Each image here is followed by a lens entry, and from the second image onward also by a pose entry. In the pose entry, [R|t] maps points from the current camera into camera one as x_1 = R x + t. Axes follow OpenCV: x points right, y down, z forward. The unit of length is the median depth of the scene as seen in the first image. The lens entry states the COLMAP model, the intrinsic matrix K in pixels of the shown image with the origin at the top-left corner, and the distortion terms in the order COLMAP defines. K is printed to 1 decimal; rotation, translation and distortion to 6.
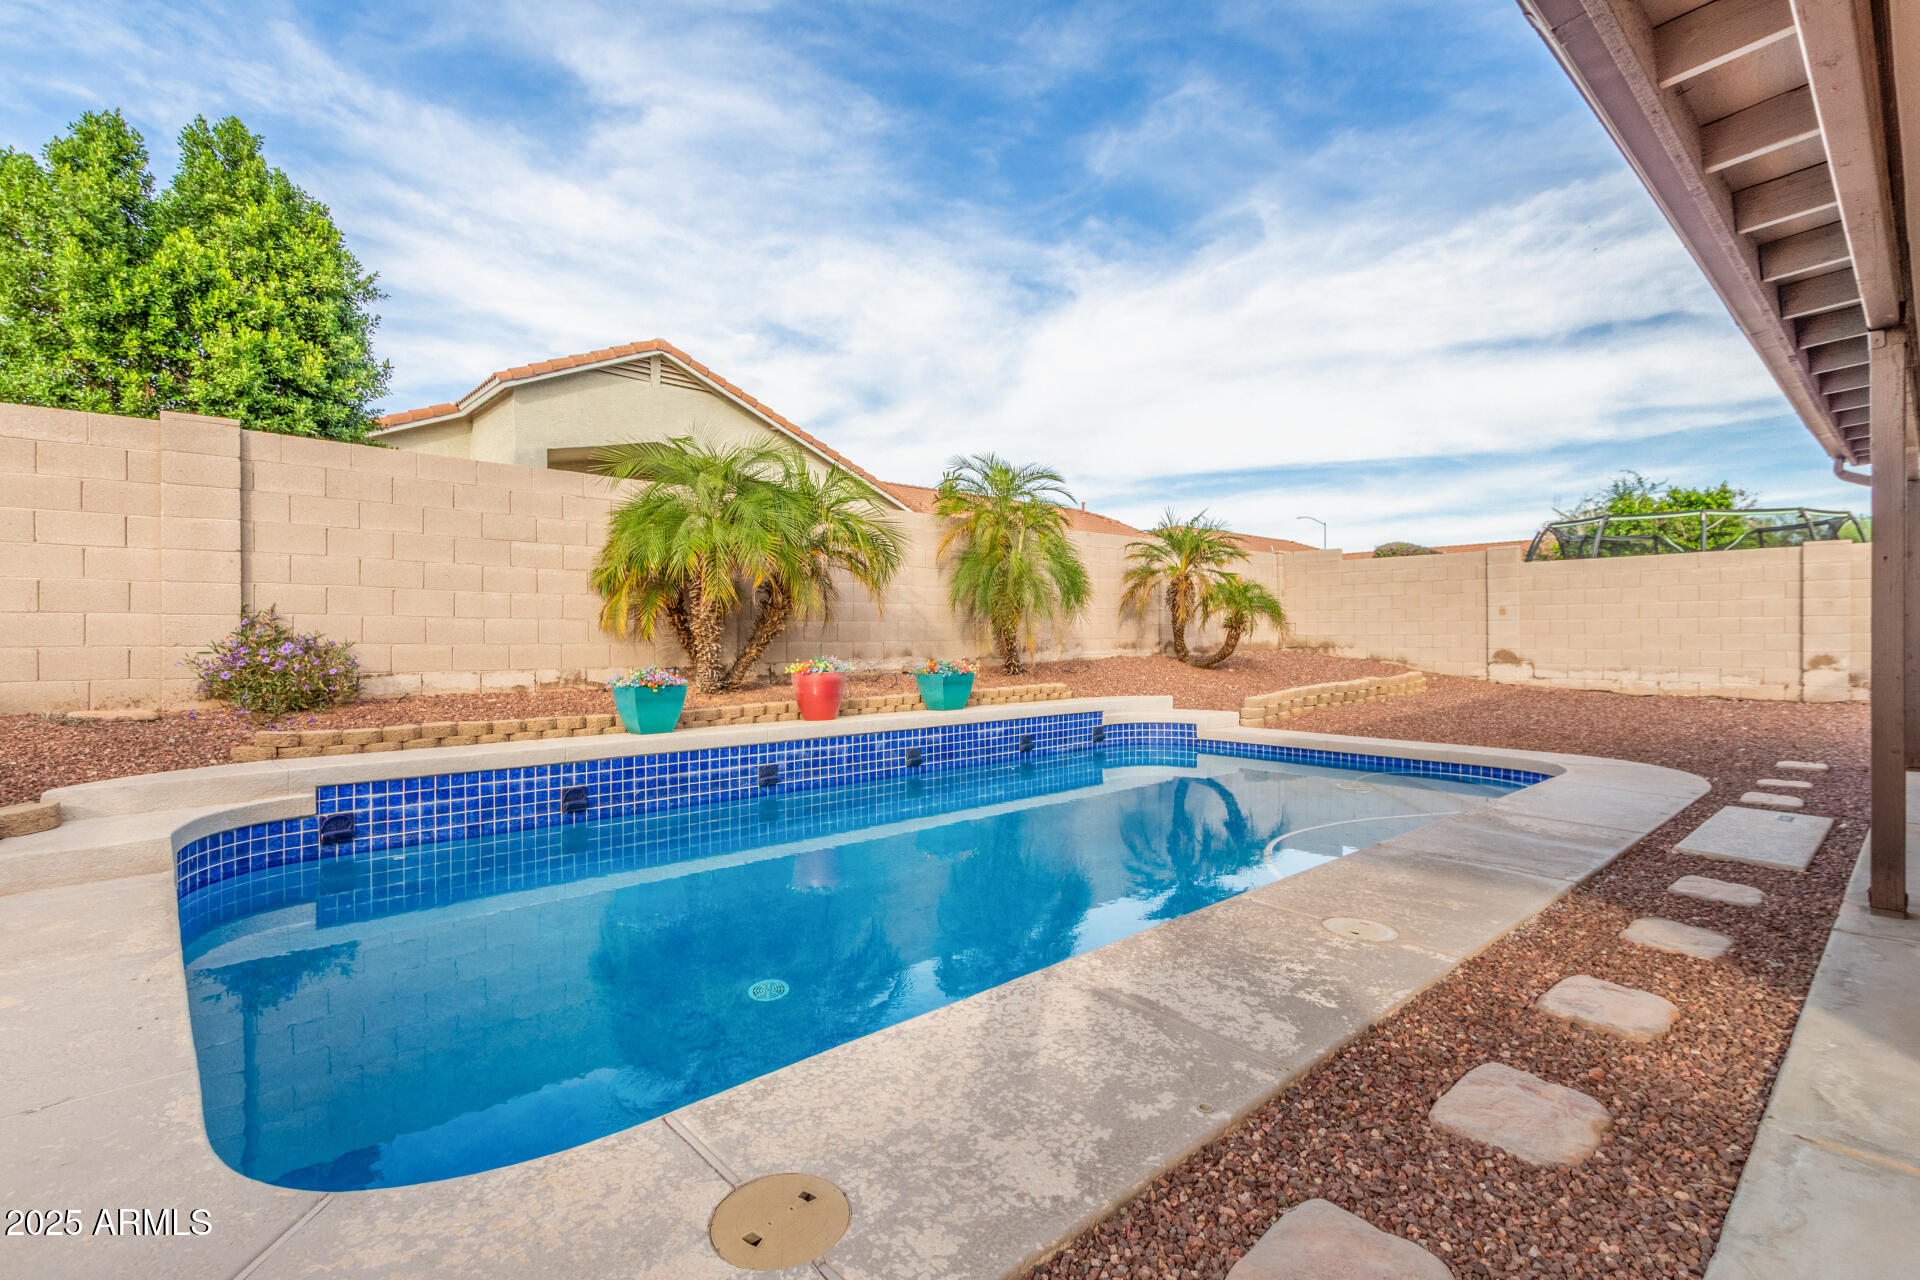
lens RADIAL K [[890.5, 0, 976.3], [0, 890.5, 631.6], [0, 0, 1]] dist [0.014025, -0.005703]
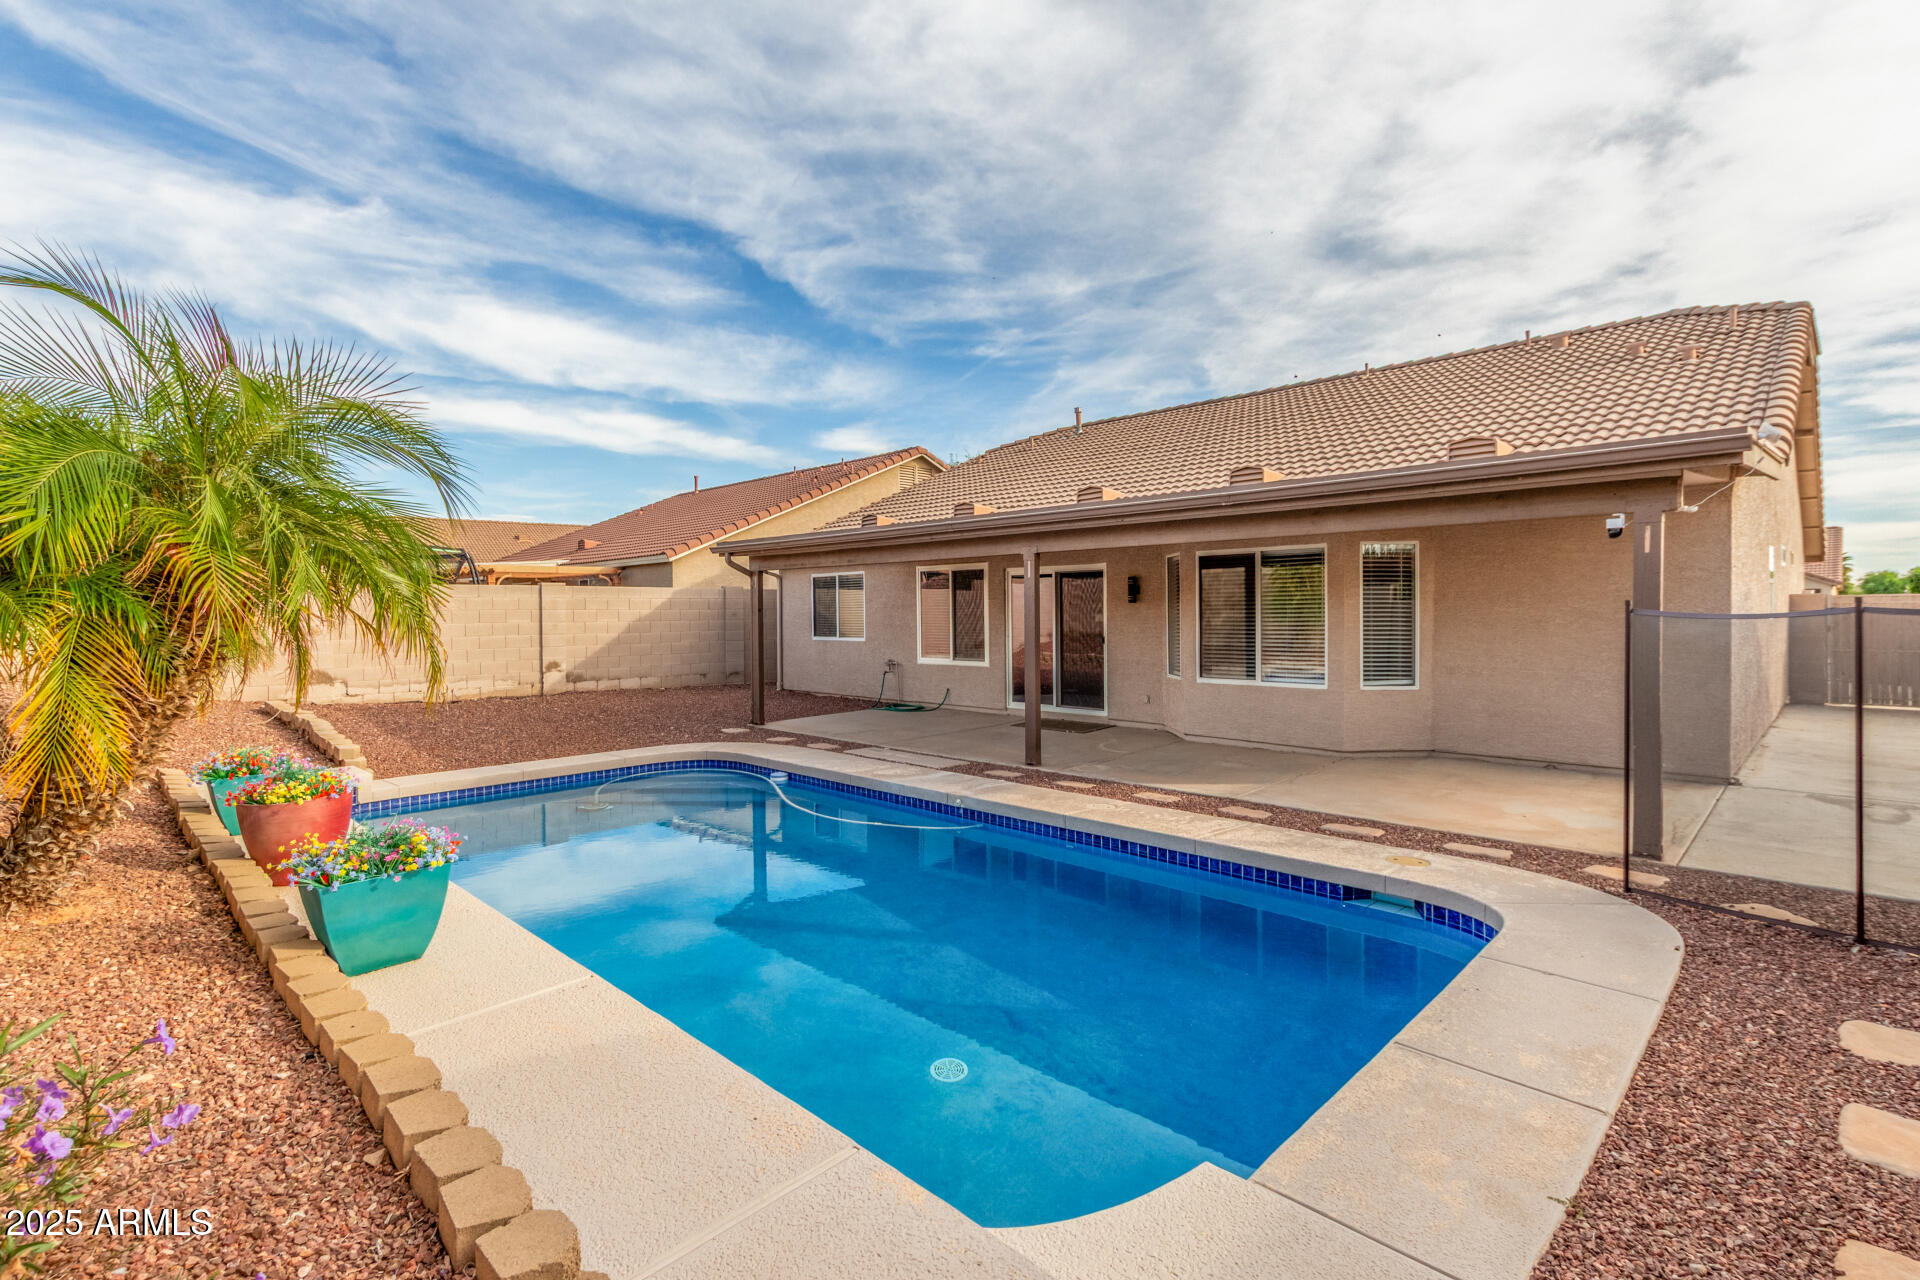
lens RADIAL K [[890.5, 0, 939.1], [0, 890.5, 631.1], [0, 0, 1]] dist [0.014025, -0.005703]
pose [[-0.023160, -0.015681, 0.999609, -0.739764], [0.004570, 0.999865, 0.015791, -0.062223], [-0.999721, 0.004934, -0.023086, 0.589753]]
